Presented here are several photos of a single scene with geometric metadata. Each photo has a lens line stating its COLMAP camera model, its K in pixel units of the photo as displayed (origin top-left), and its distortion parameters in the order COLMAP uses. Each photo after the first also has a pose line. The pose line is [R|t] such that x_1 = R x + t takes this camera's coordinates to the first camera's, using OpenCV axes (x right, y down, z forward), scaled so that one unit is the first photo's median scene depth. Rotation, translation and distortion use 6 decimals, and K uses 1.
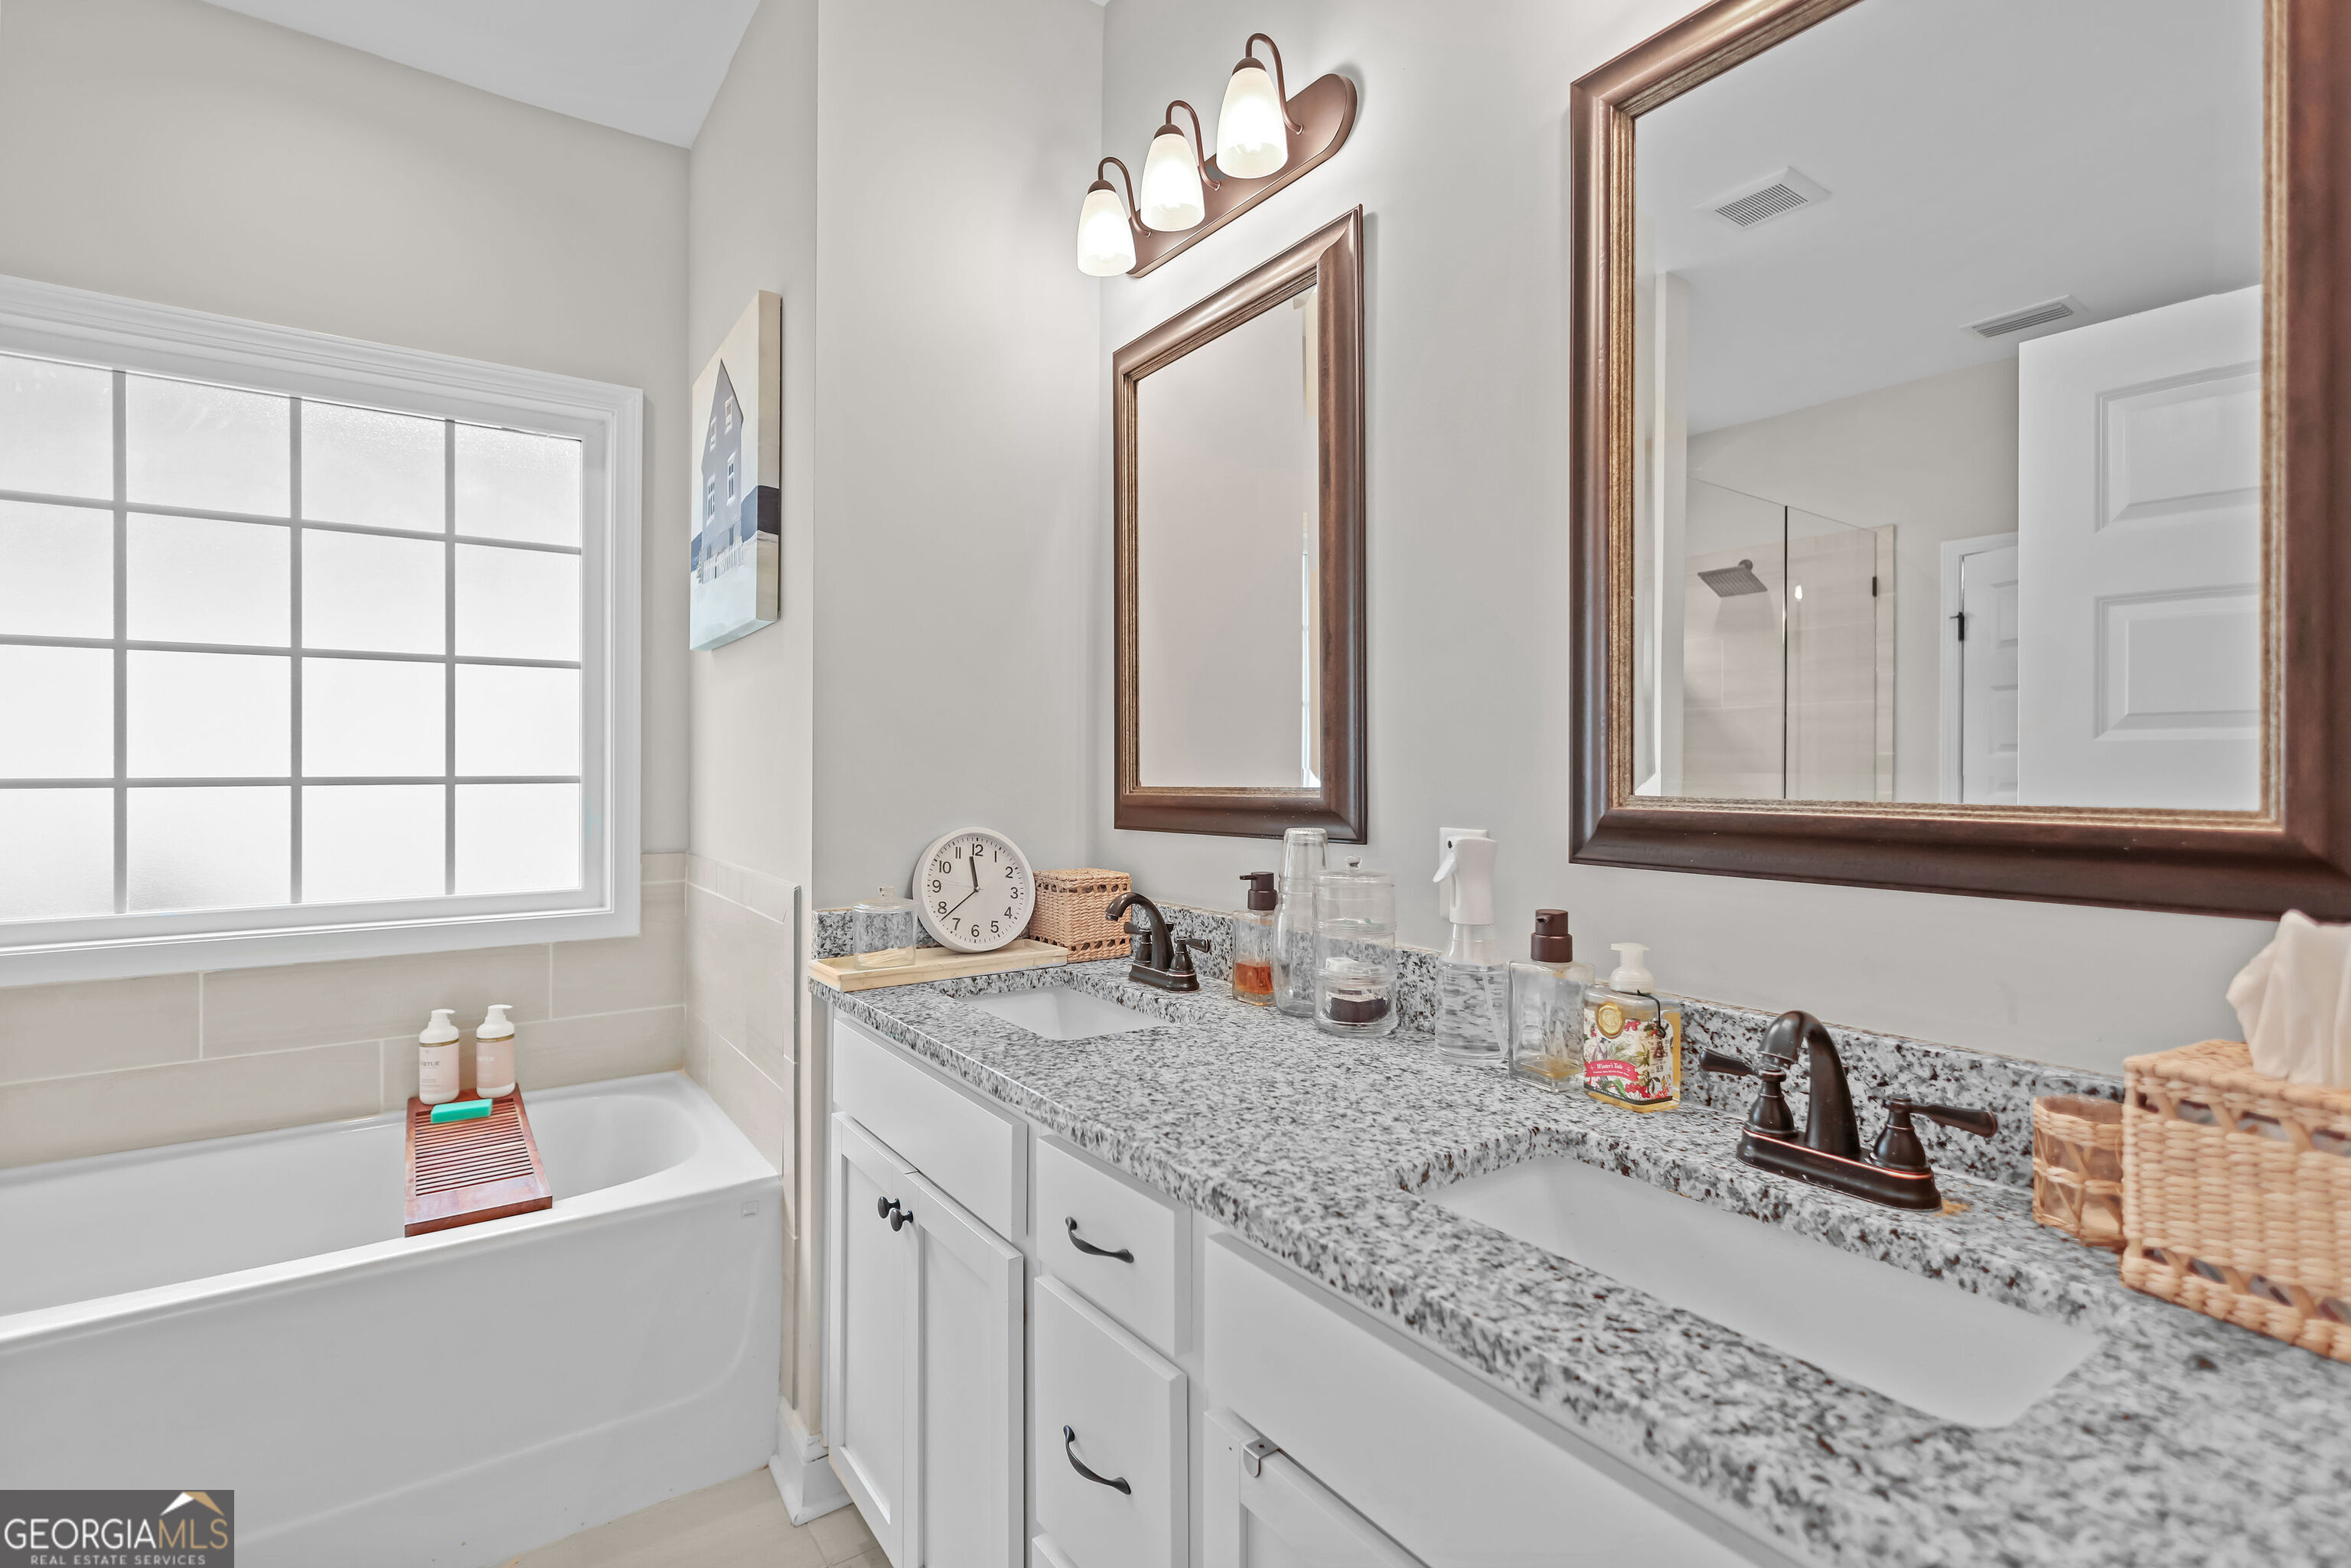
lens RADIAL K [[1097.6, 0, 1169.8], [0, 1097.6, 774.7], [0, 0, 1]] dist [0.013955, -0.000229]
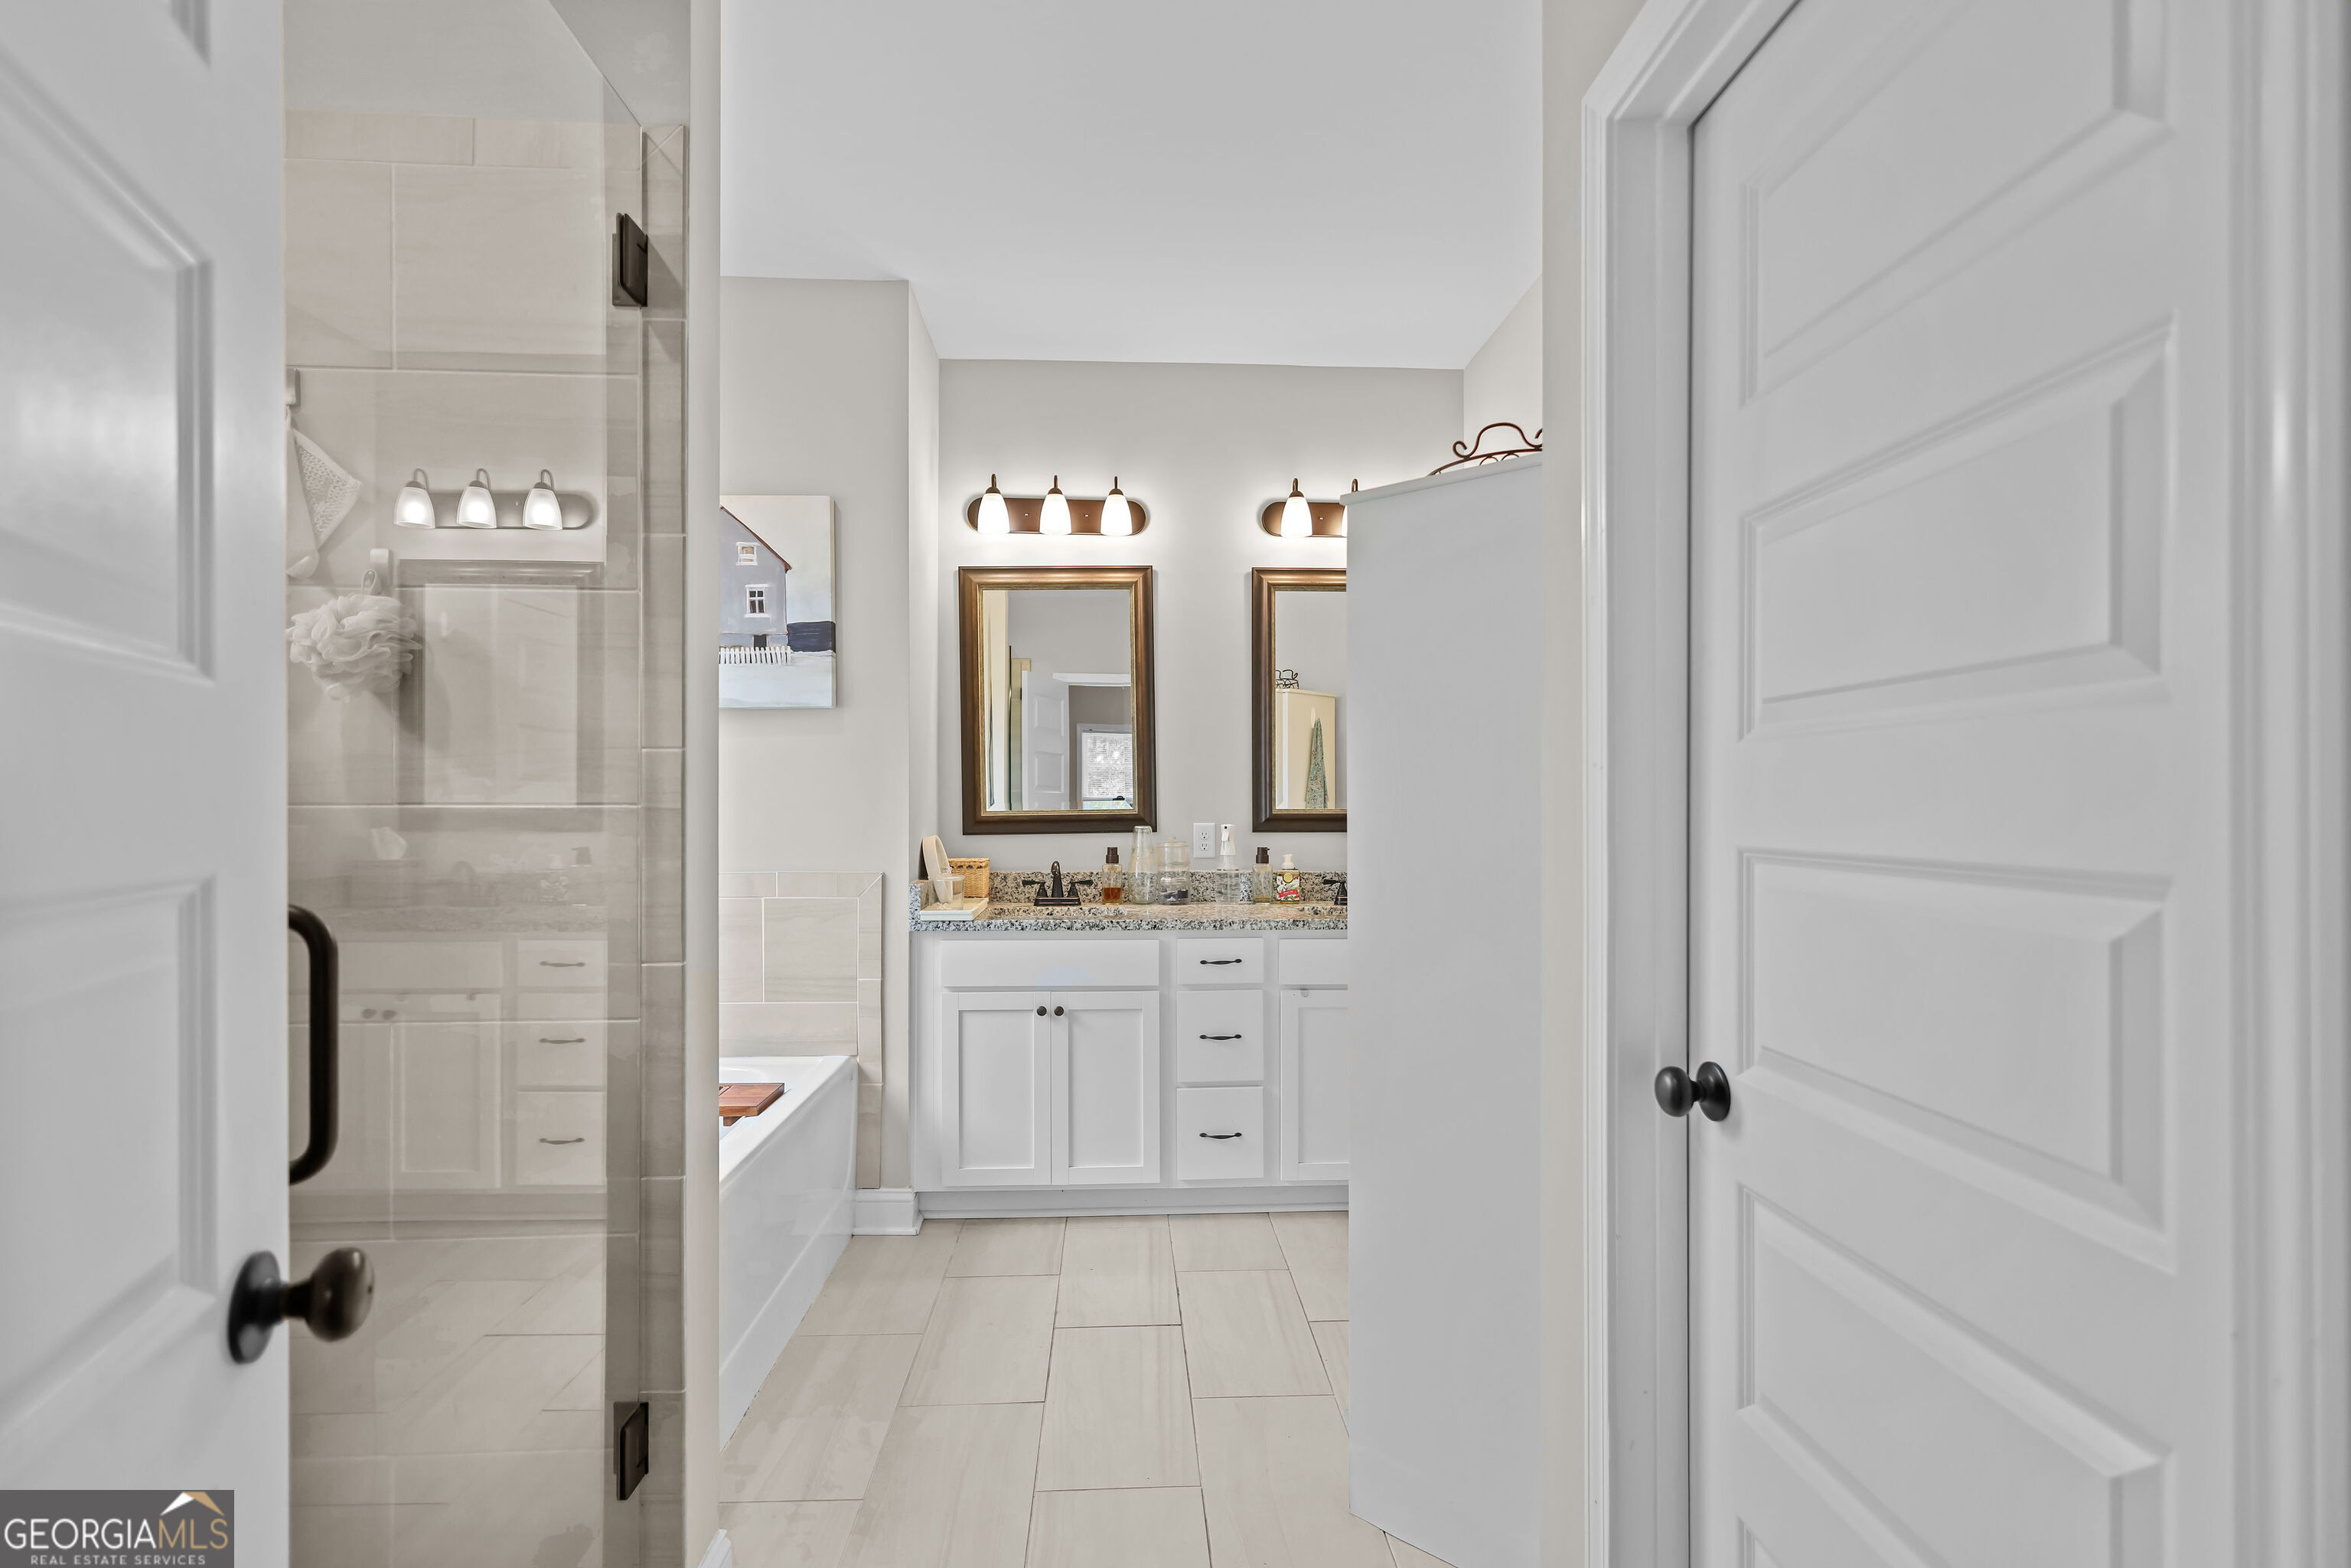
lens RADIAL K [[1097.6, 0, 1169.8], [0, 1097.6, 774.7], [0, 0, 1]] dist [0.013955, -0.000229]
pose [[0.549386, 0.016565, 0.835405, -2.153466], [0.006714, 0.999684, -0.024238, -0.001313], [-0.835542, 0.018925, 0.549101, -0.410635]]
